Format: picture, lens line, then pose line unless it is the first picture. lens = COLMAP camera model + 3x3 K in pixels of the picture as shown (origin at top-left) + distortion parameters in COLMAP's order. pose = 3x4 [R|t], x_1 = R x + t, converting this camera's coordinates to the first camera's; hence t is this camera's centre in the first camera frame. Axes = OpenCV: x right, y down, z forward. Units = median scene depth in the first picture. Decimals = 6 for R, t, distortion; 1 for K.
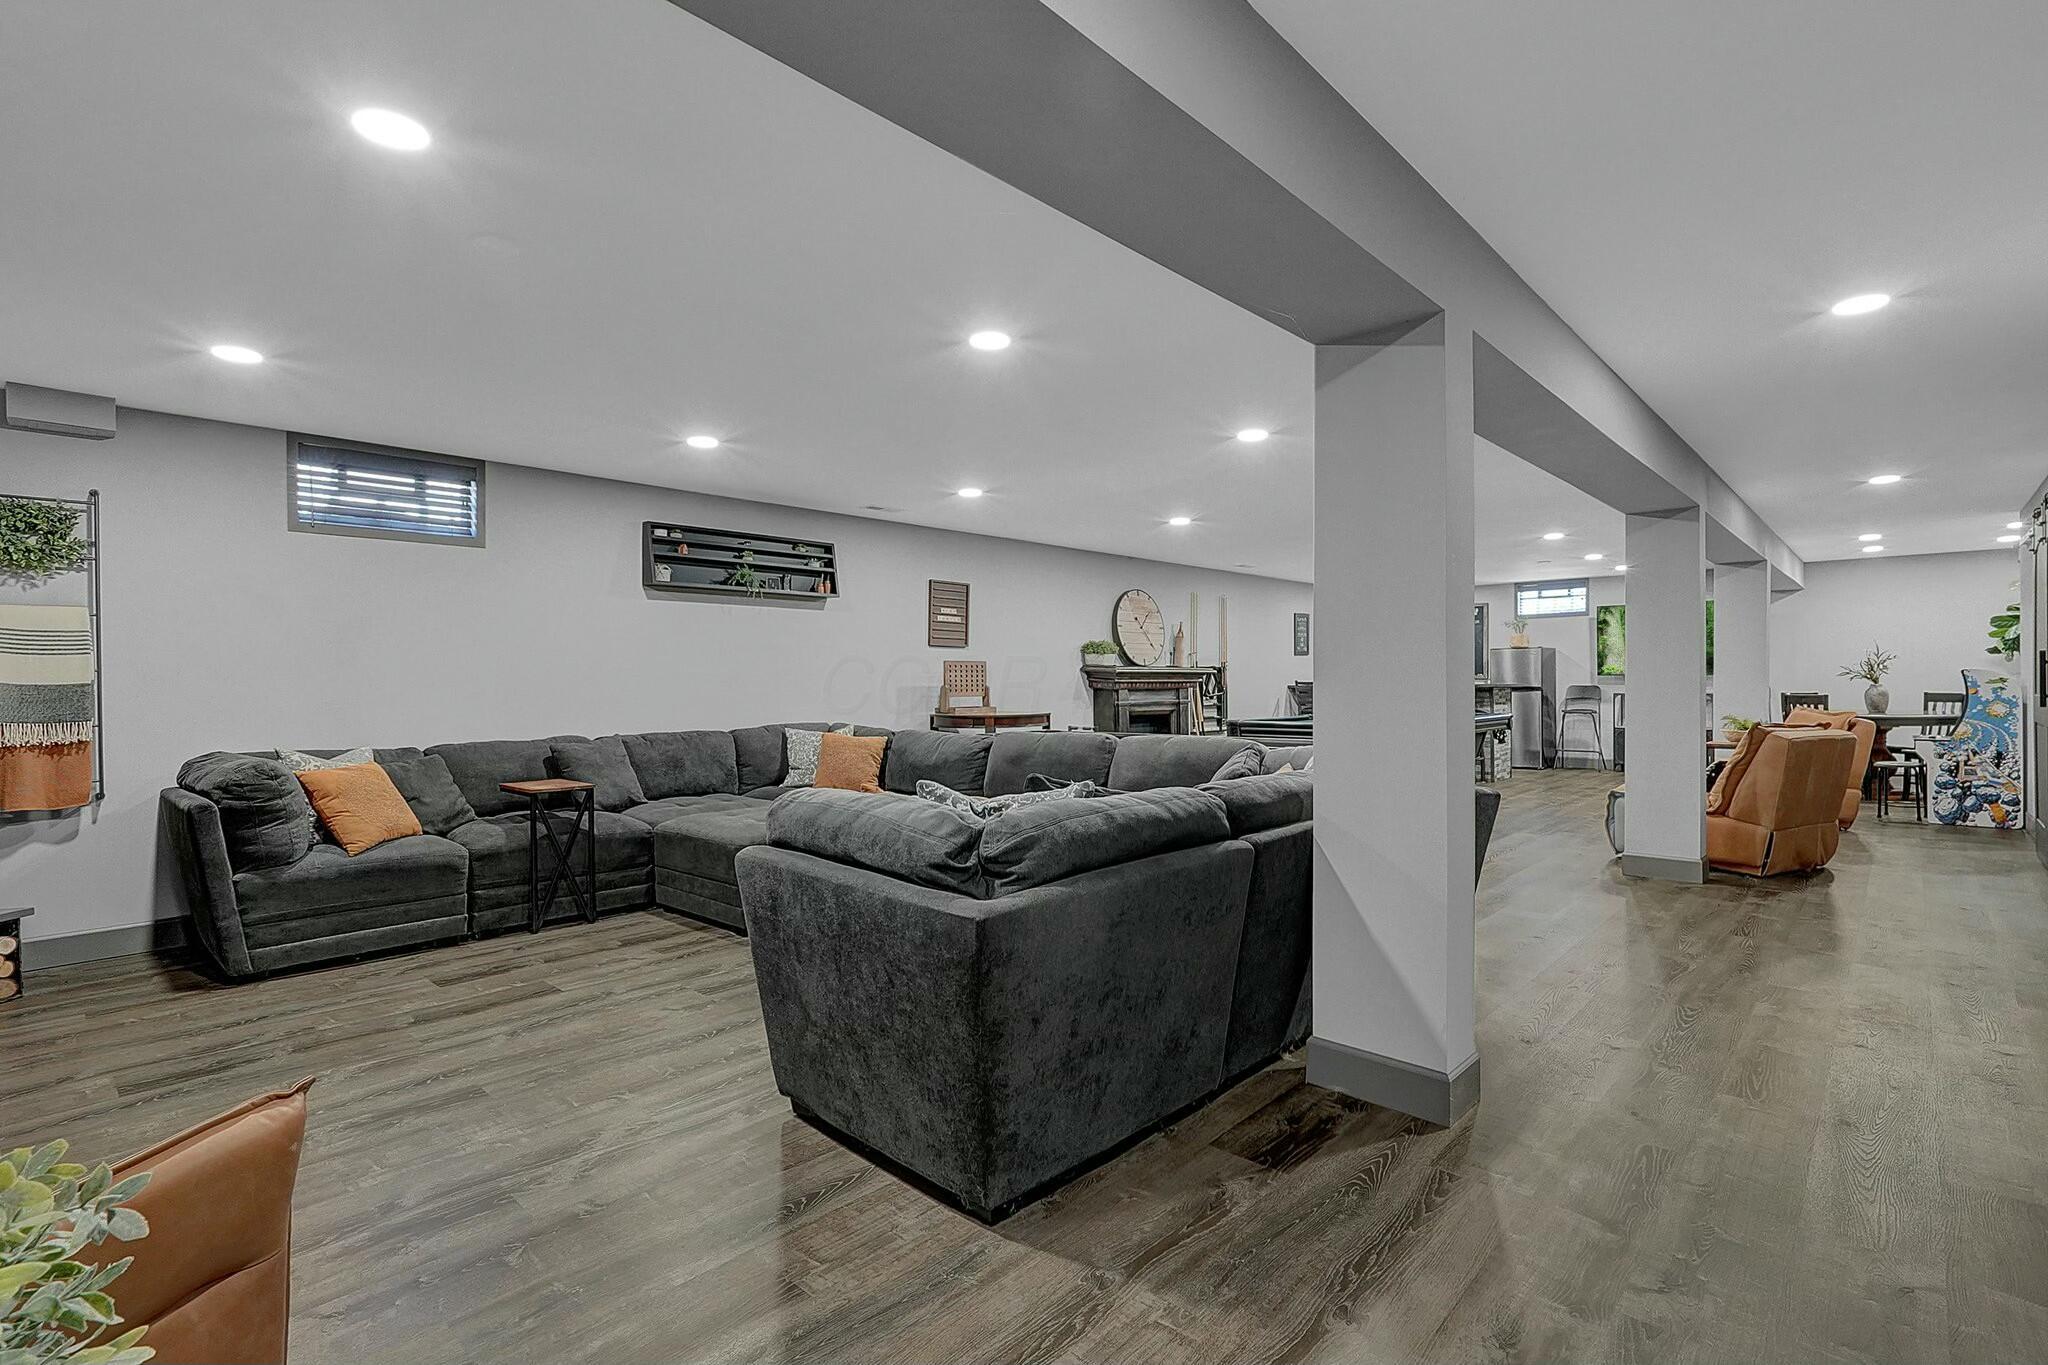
lens RADIAL K [[977.8, 0, 1001.0], [0, 977.8, 684.0], [0, 0, 1]] dist [-0.009874, 0.003039]
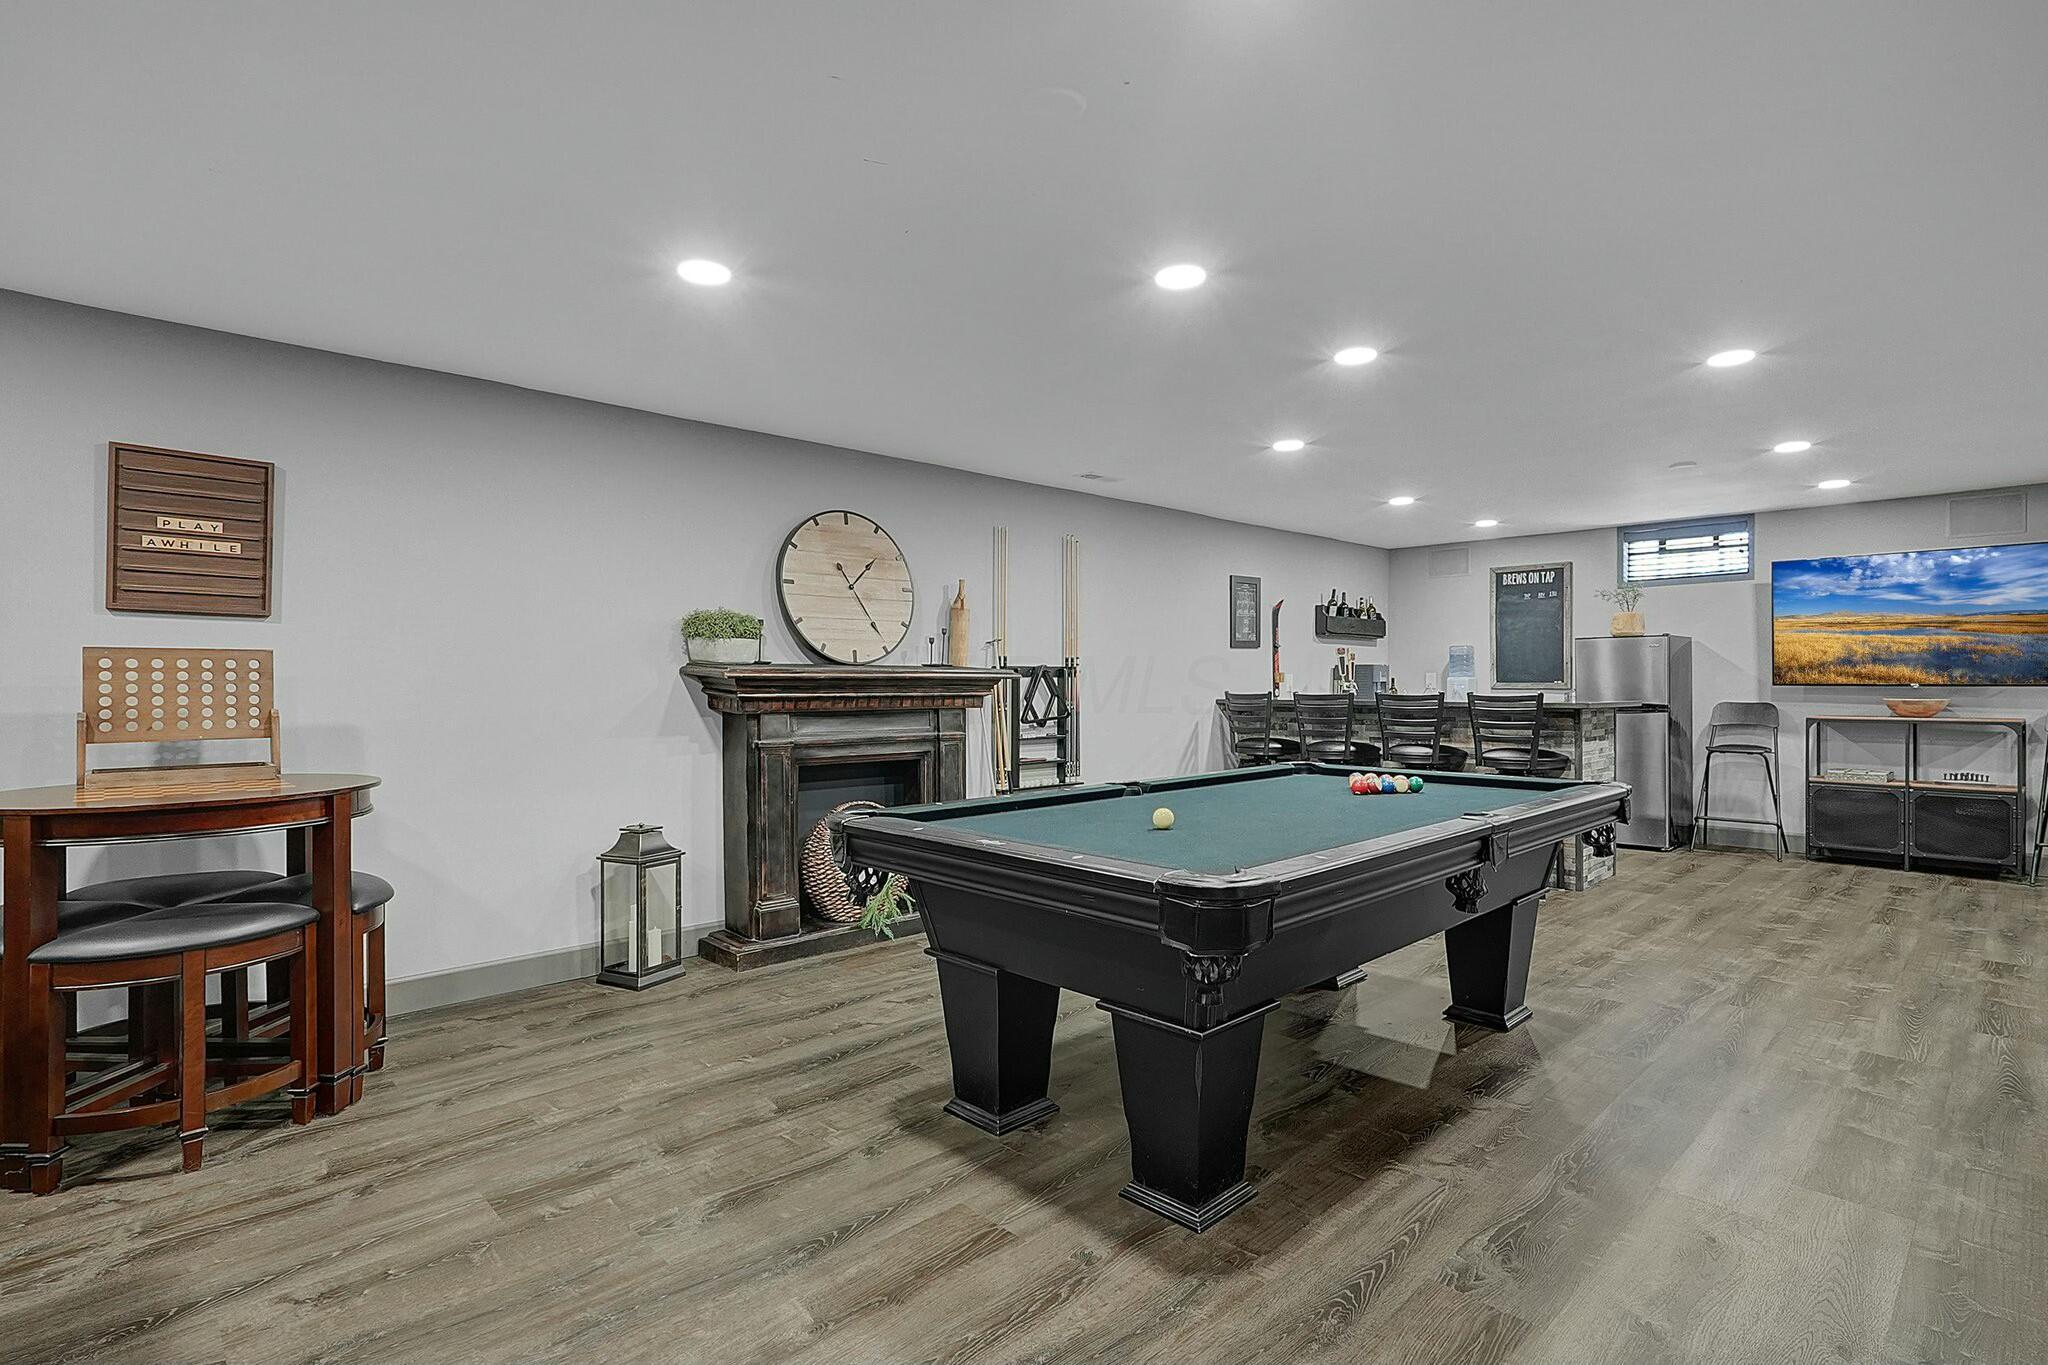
lens RADIAL K [[977.8, 0, 977.8], [0, 977.8, 685.1], [0, 0, 1]] dist [-0.009874, 0.003039]
pose [[0.997306, 0.007393, -0.072977, 0.214145], [-0.006998, 0.999959, 0.005661, -0.009707], [0.073015, -0.005135, 0.997318, 0.444713]]
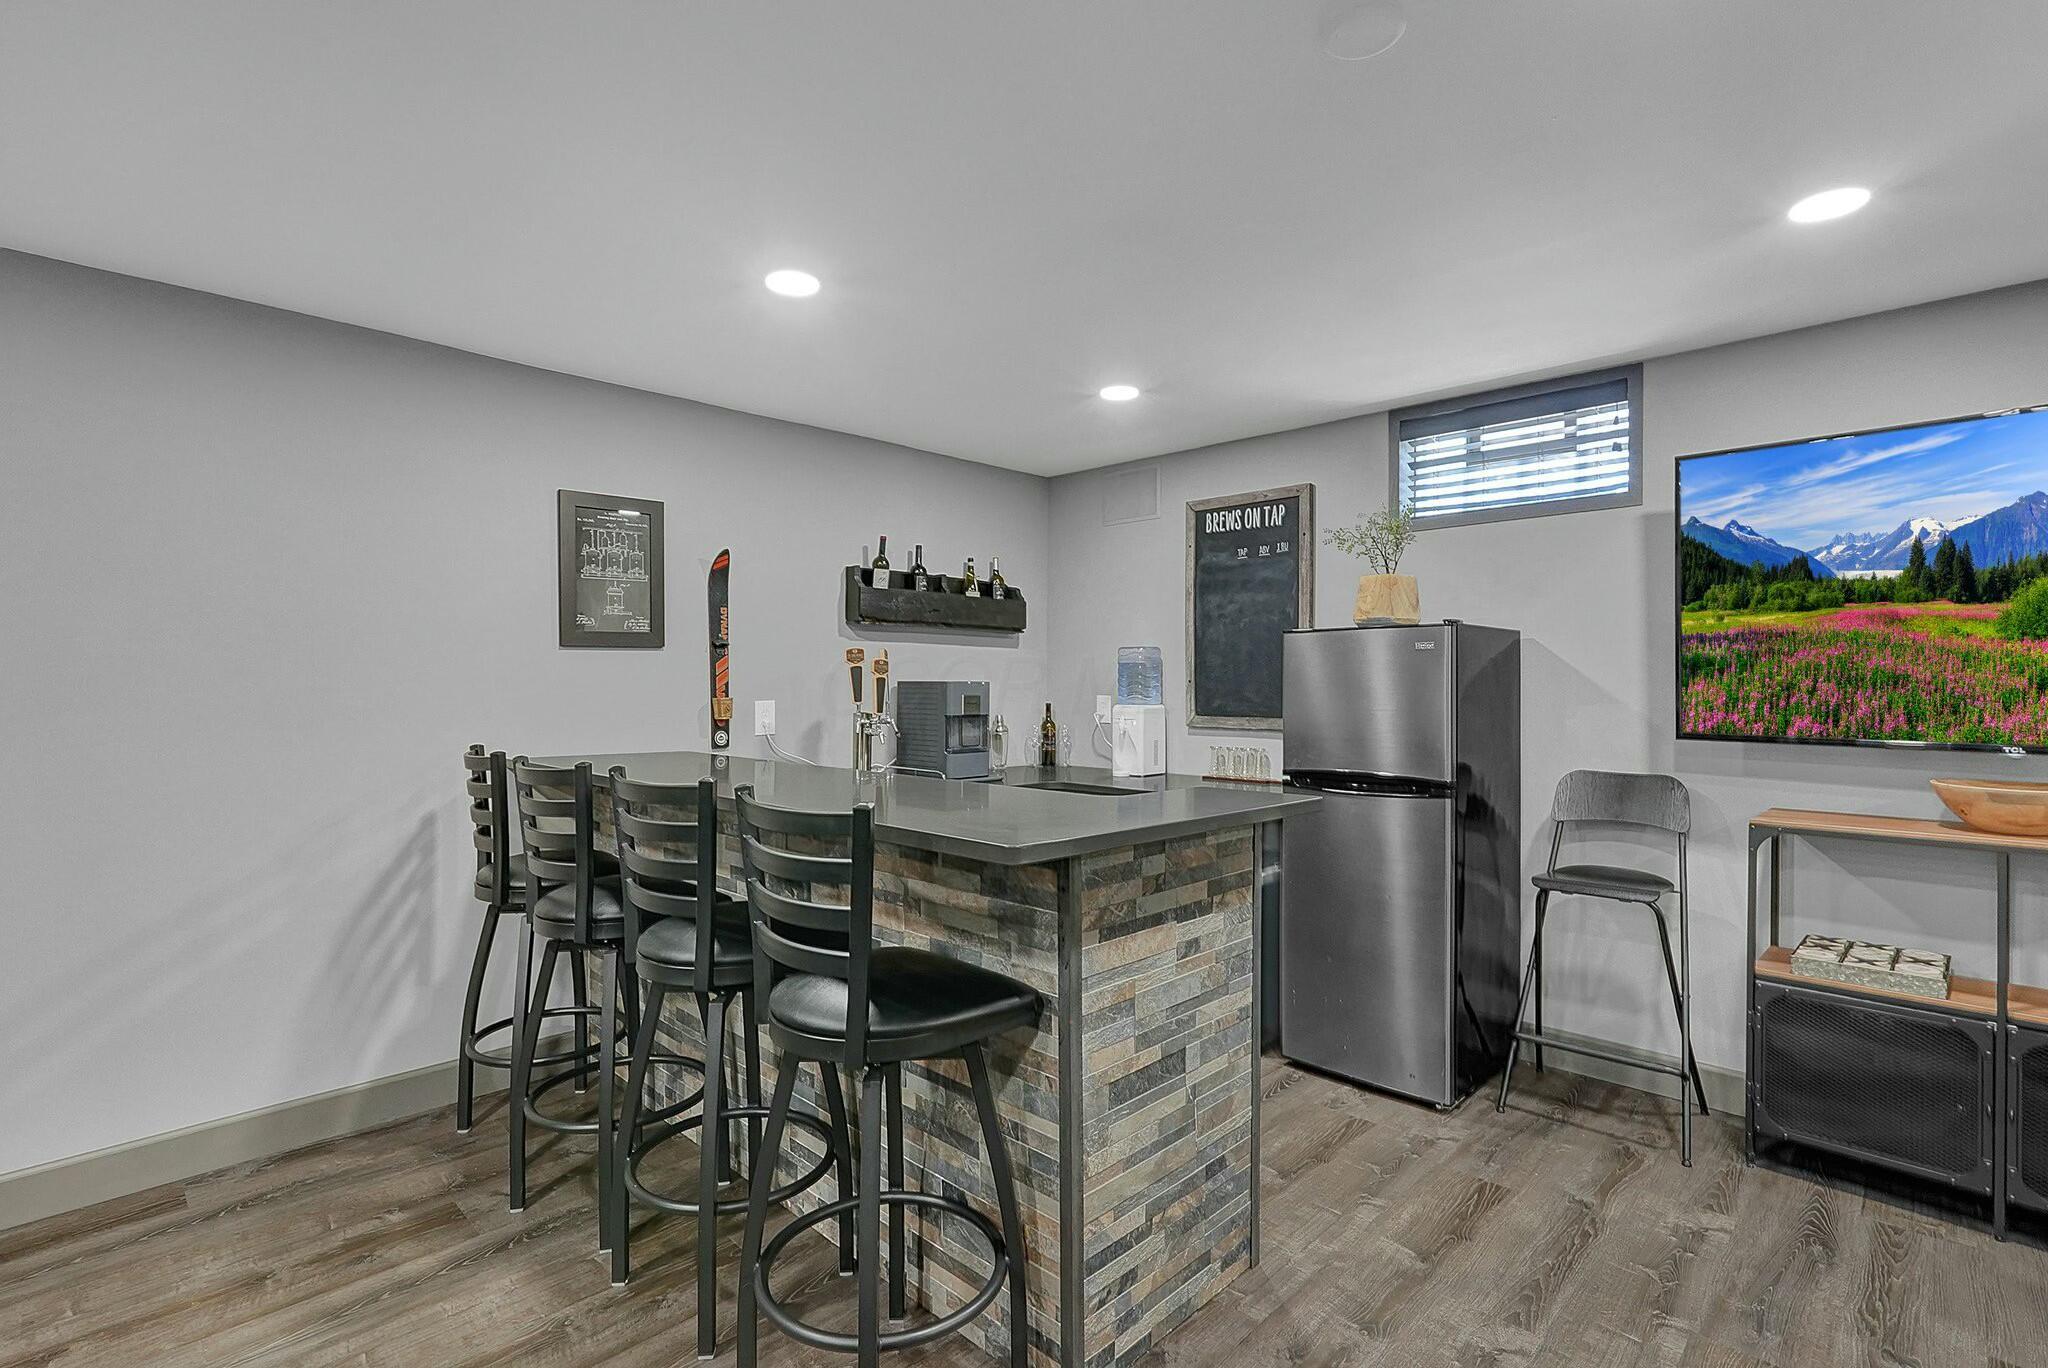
lens RADIAL K [[977.8, 0, 1009.0], [0, 977.8, 685.8], [0, 0, 1]] dist [-0.009874, 0.003039]
pose [[0.999856, 0.011713, -0.012247, 0.484361], [-0.011667, 0.999925, 0.003822, -0.022940], [0.012291, -0.003679, 0.999918, 0.816556]]
